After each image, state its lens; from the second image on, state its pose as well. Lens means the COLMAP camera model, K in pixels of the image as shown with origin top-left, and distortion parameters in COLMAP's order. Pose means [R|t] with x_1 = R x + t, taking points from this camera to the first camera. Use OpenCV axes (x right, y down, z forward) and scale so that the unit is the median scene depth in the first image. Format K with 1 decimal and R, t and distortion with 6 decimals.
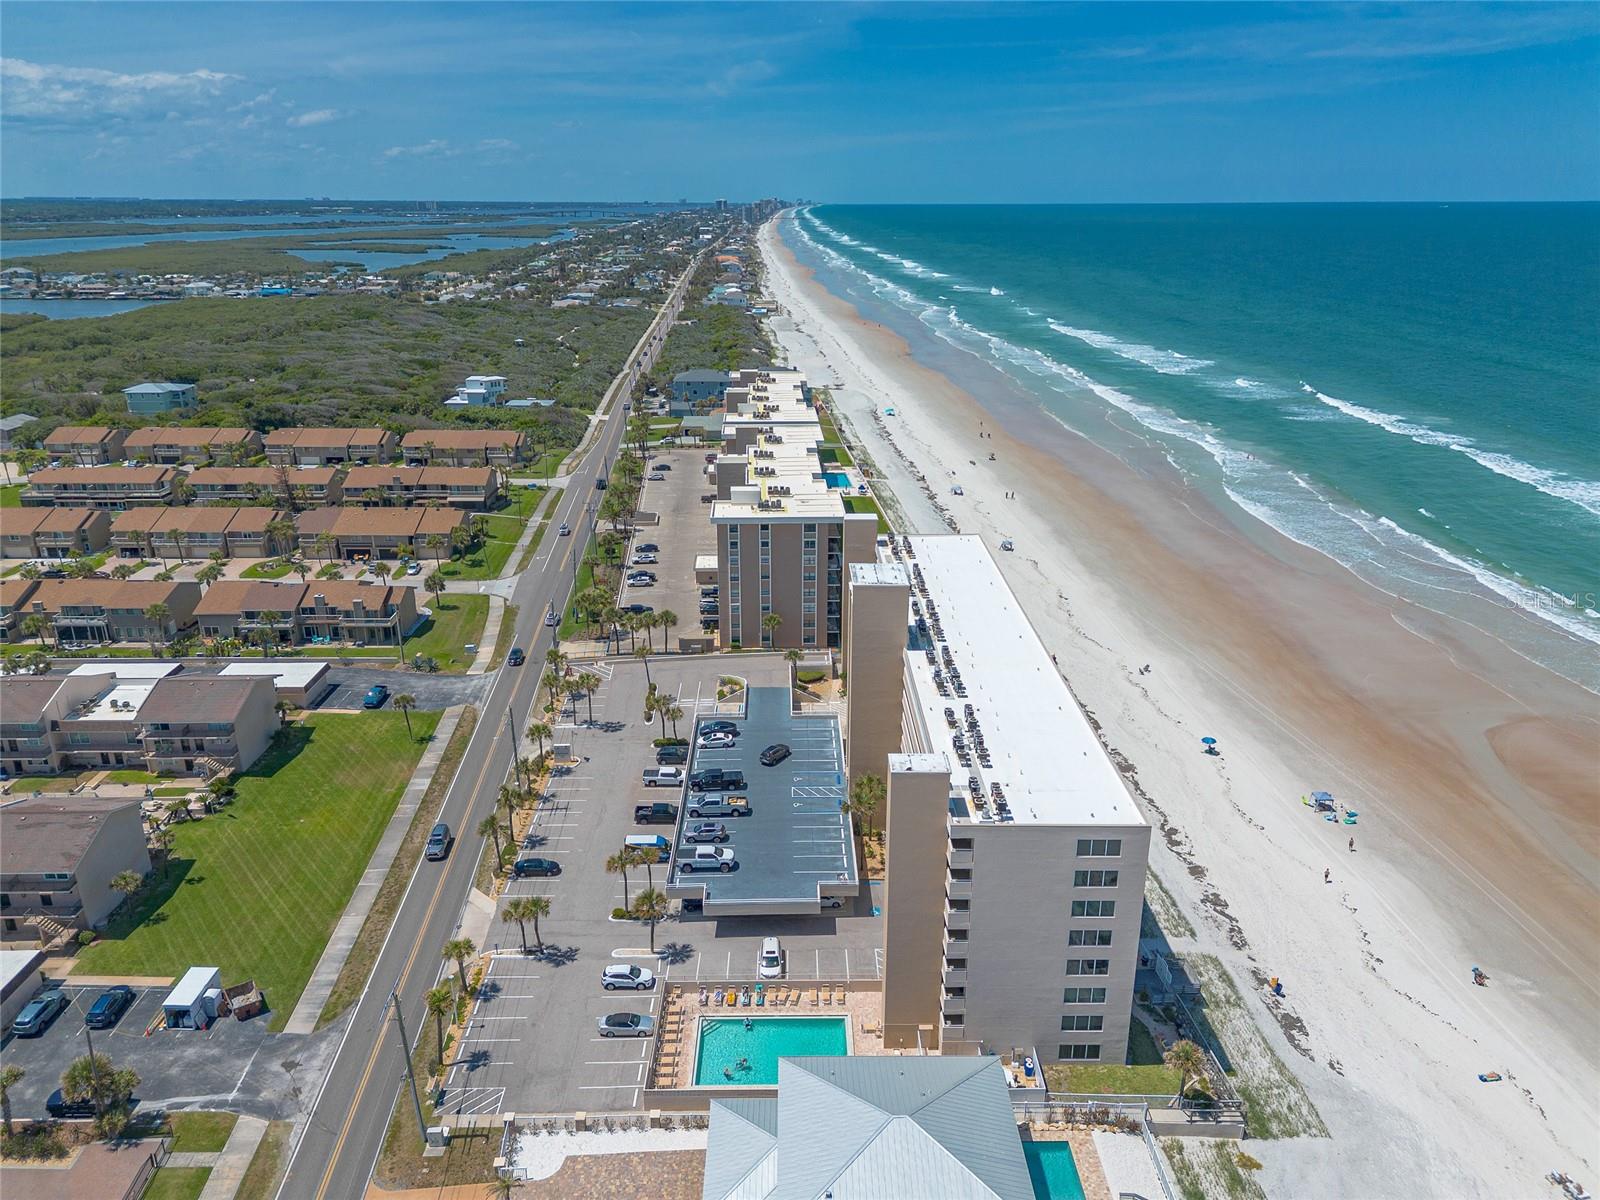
lens RADIAL K [[1137.9, 0, 797.4], [0, 1137.9, 587.9], [0, 0, 1]] dist [0.069182, -0.062709]
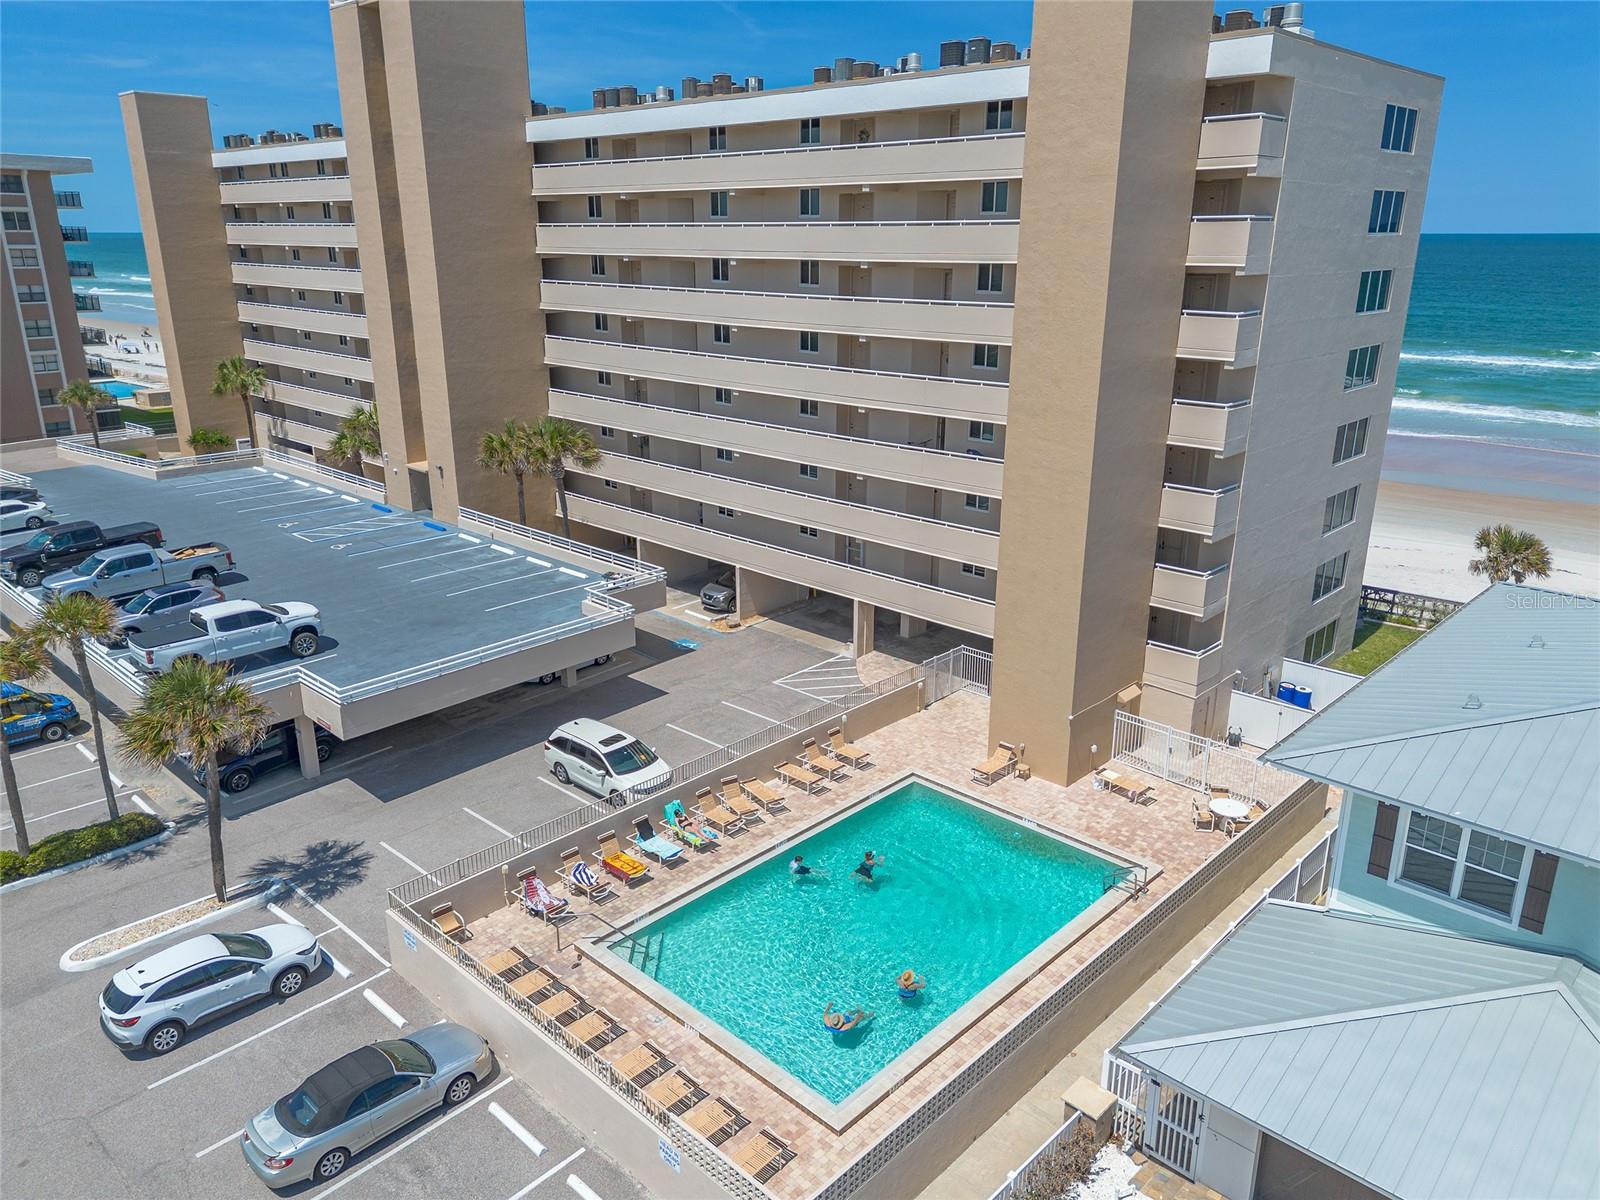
lens RADIAL K [[1137.9, 0, 795.5], [0, 1137.9, 594.7], [0, 0, 1]] dist [0.069182, -0.062709]
pose [[0.700145, -0.216338, 0.680437, -0.153341], [0.229102, 0.970670, 0.072877, 0.190290], [-0.676247, 0.104865, 0.729173, 0.509252]]
